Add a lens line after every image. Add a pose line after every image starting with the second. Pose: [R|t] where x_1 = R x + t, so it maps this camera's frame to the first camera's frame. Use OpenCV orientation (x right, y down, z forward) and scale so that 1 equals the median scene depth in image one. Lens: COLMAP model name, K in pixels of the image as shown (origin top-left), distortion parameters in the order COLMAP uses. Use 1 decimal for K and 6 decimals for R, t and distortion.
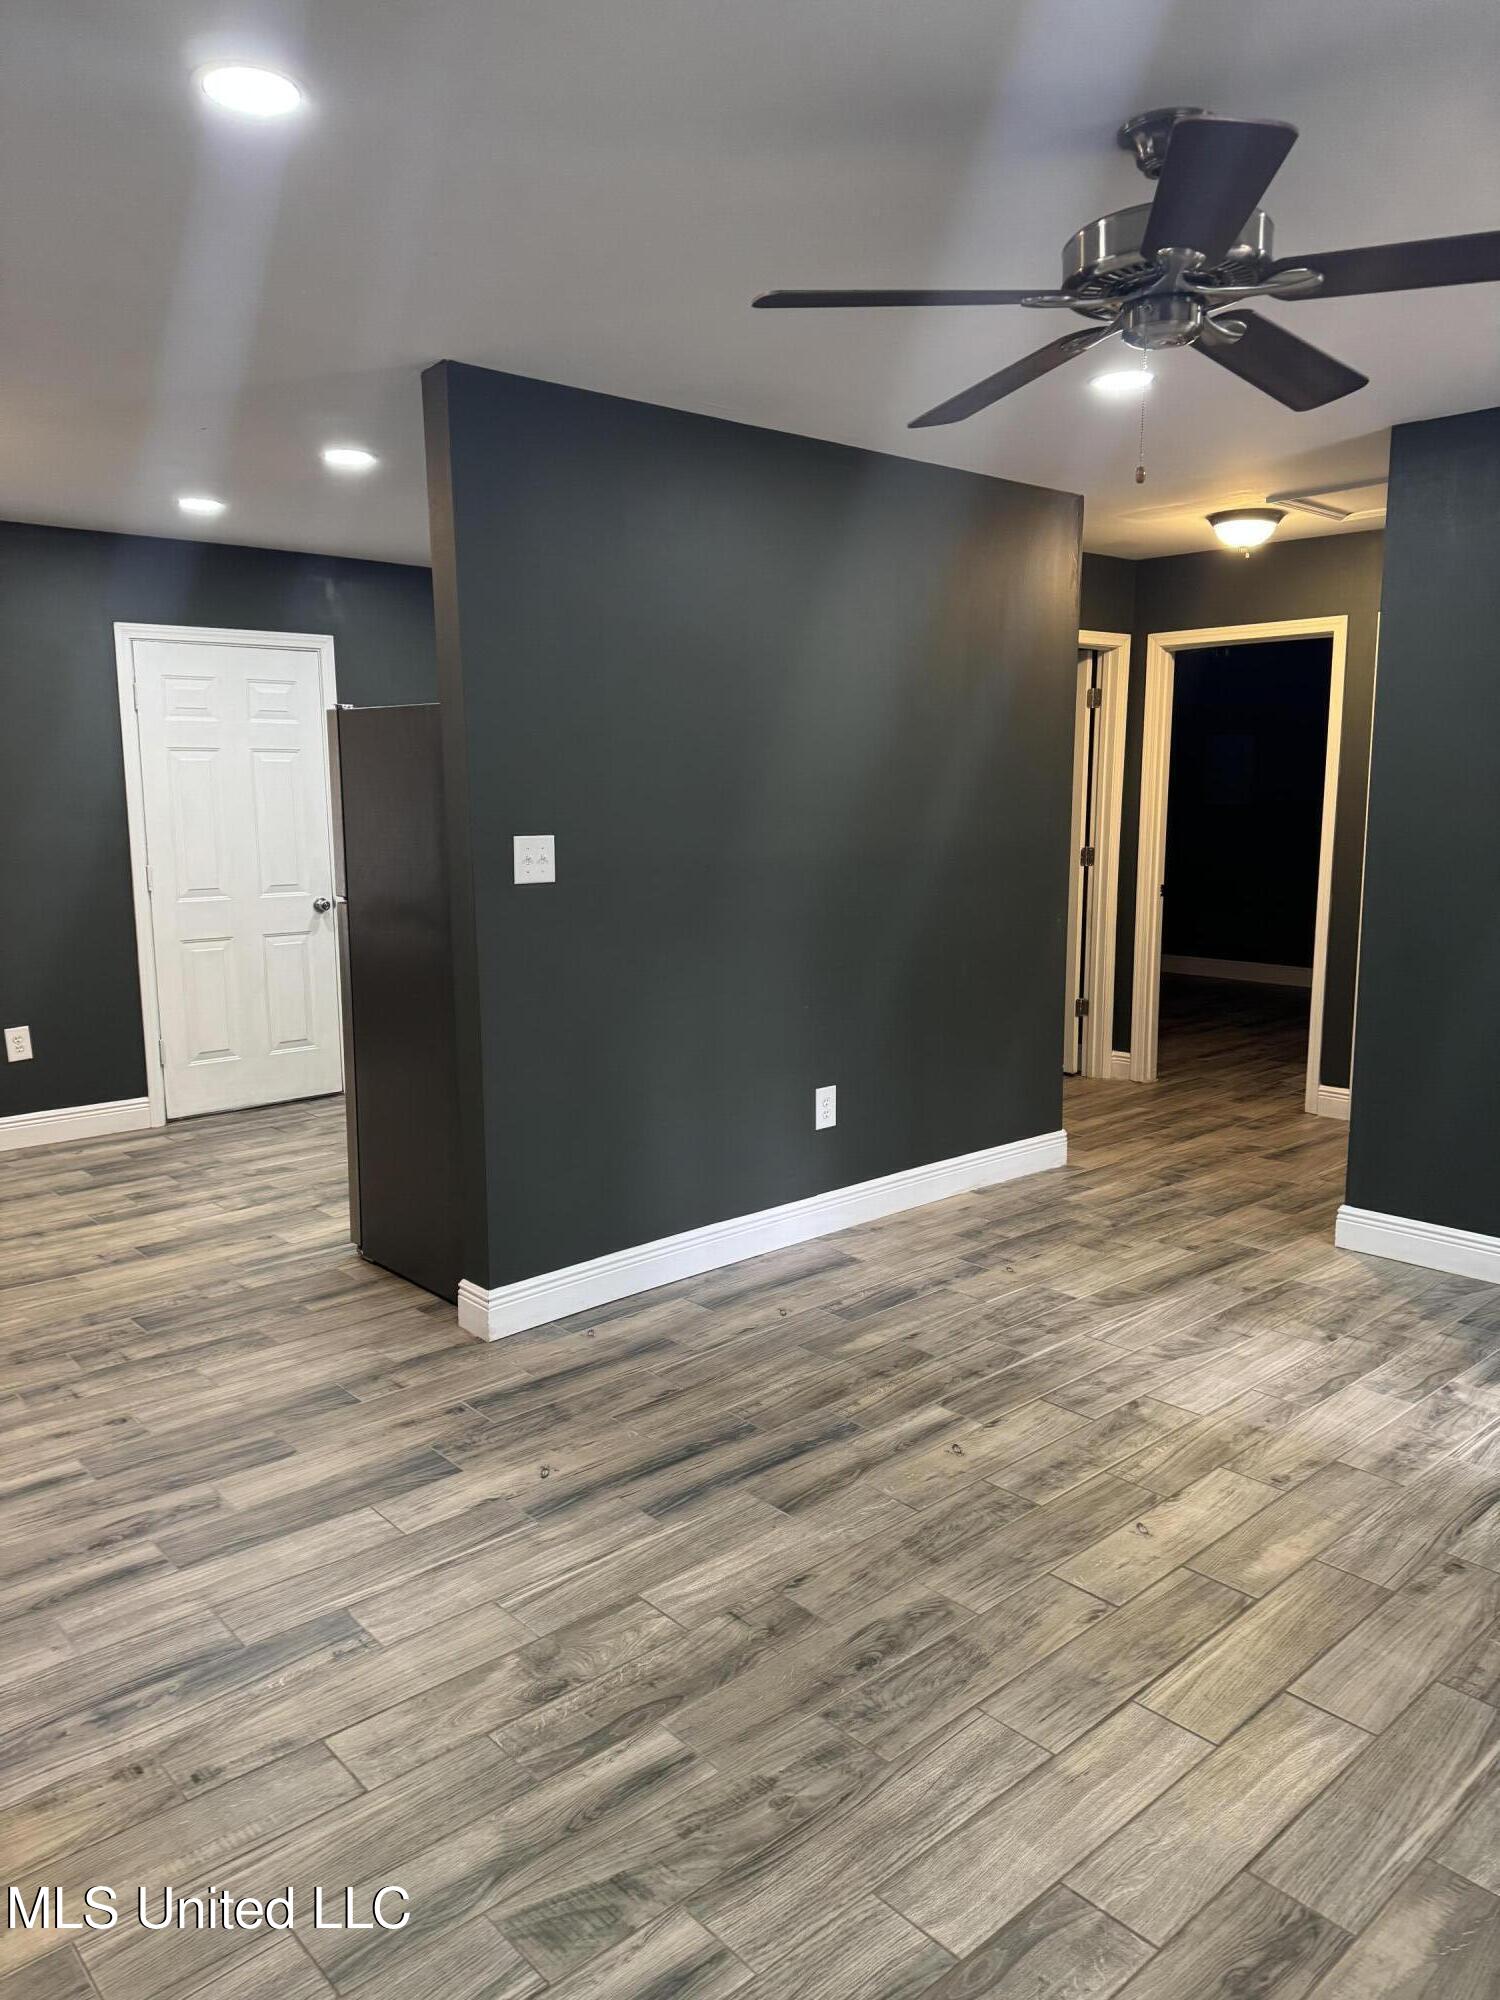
lens RADIAL K [[1414.9, 0, 751.6], [0, 1414.9, 1005.9], [0, 0, 1]] dist [0.040027, -0.046226]
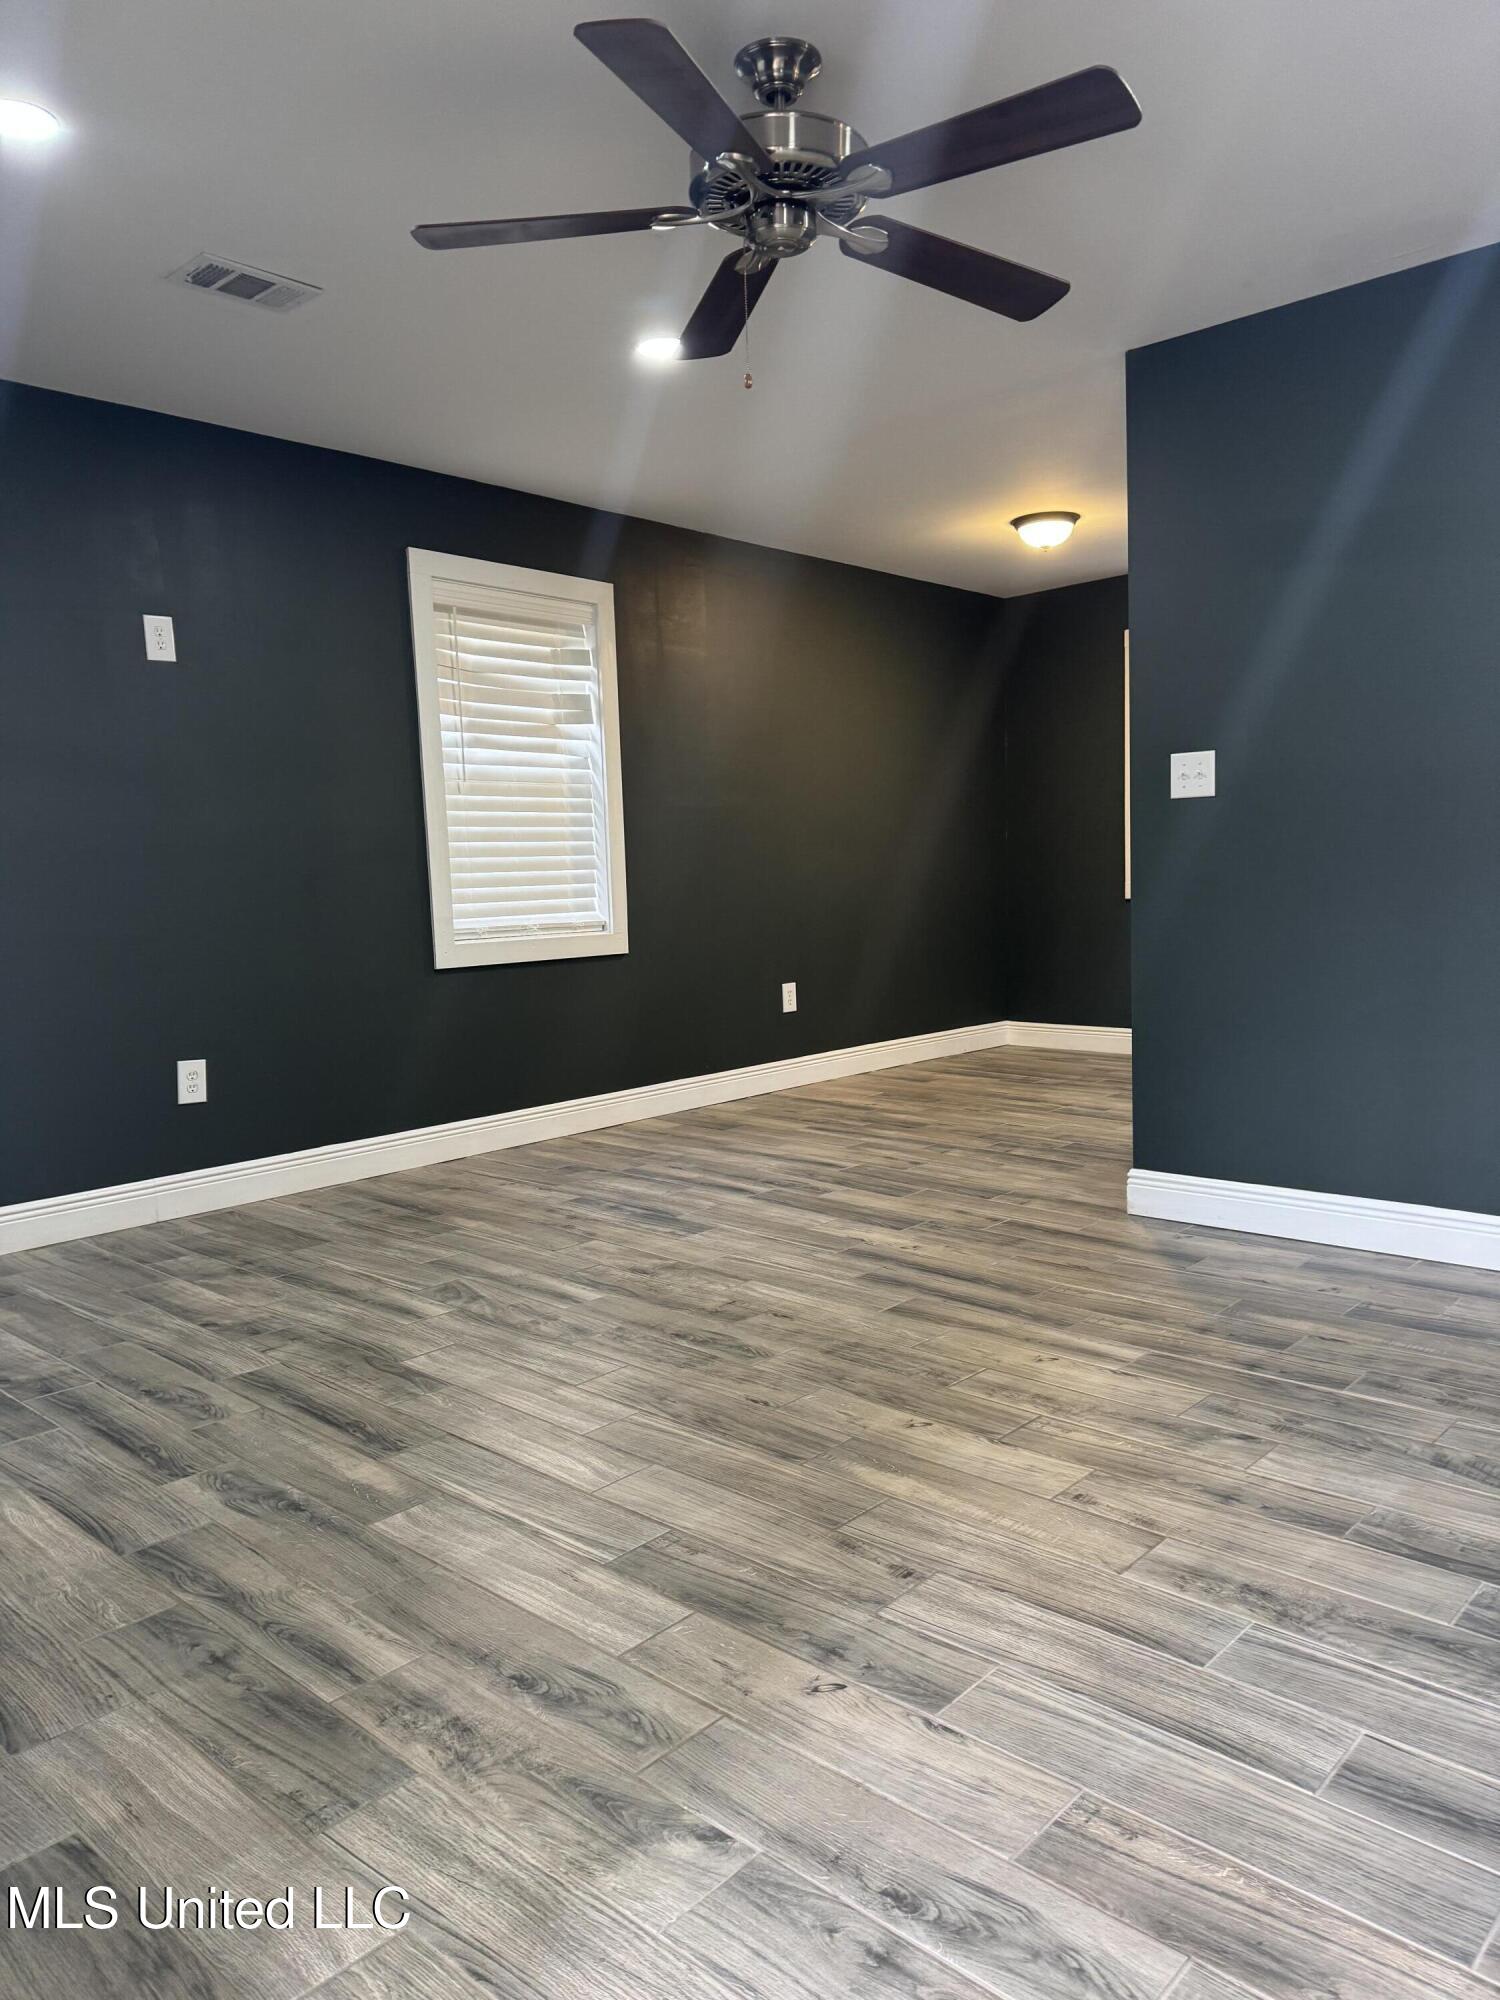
lens RADIAL K [[1414.9, 0, 732.9], [0, 1414.9, 995.7], [0, 0, 1]] dist [0.040027, -0.046226]
pose [[0.089761, 0.092625, -0.991647, 1.034733], [-0.137292, 0.987312, 0.079793, 0.025253], [0.986455, 0.128983, 0.101338, 0.658985]]
